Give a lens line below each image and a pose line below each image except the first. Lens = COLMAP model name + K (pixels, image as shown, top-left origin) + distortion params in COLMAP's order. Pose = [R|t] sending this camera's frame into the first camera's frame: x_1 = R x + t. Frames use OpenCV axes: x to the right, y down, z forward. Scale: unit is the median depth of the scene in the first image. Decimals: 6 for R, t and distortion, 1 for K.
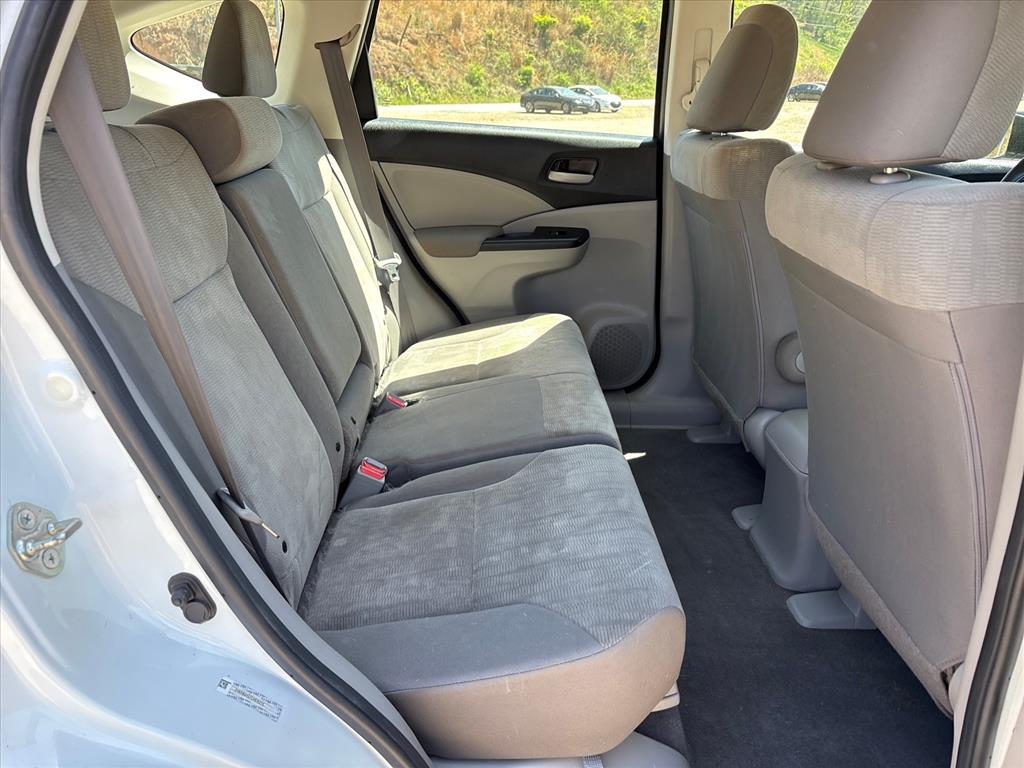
lens RADIAL K [[784.9, 0, 515.6], [0, 784.9, 386.9], [0, 0, 1]] dist [0.046426, -0.046254]
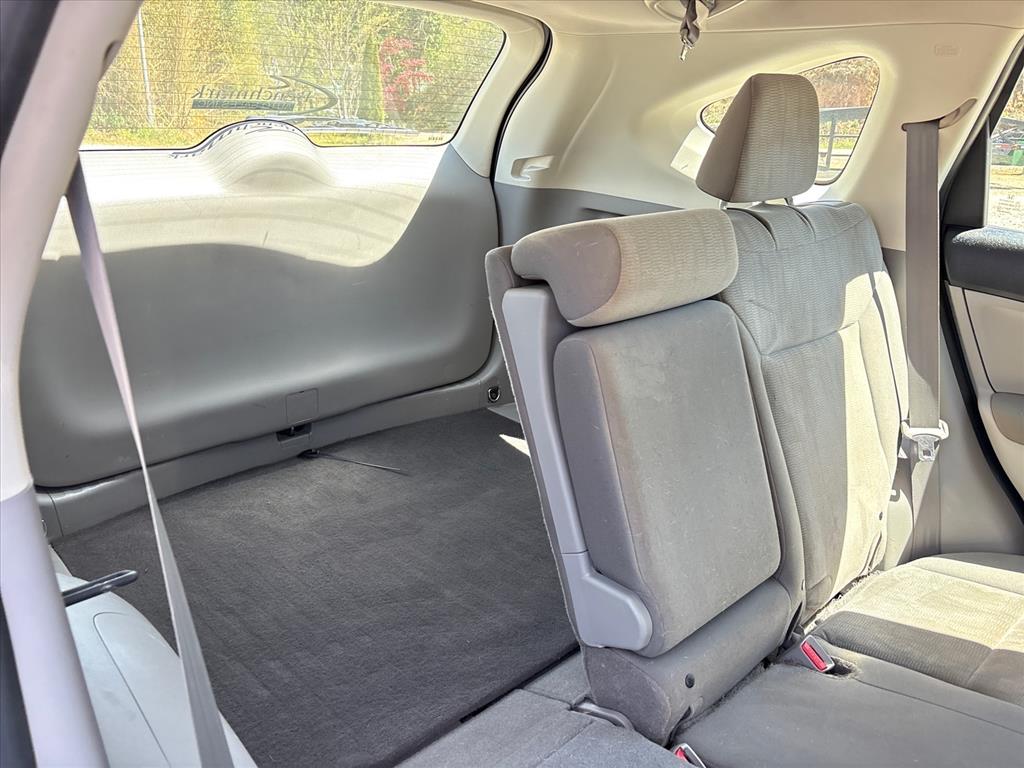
lens RADIAL K [[784.9, 0, 509.9], [0, 784.9, 383.2], [0, 0, 1]] dist [0.046426, -0.046254]
pose [[0.664897, 0.259841, -0.700281, 0.073896], [-0.294301, 0.952834, 0.074121, -0.151242], [0.686512, 0.156811, 0.710009, 0.268361]]
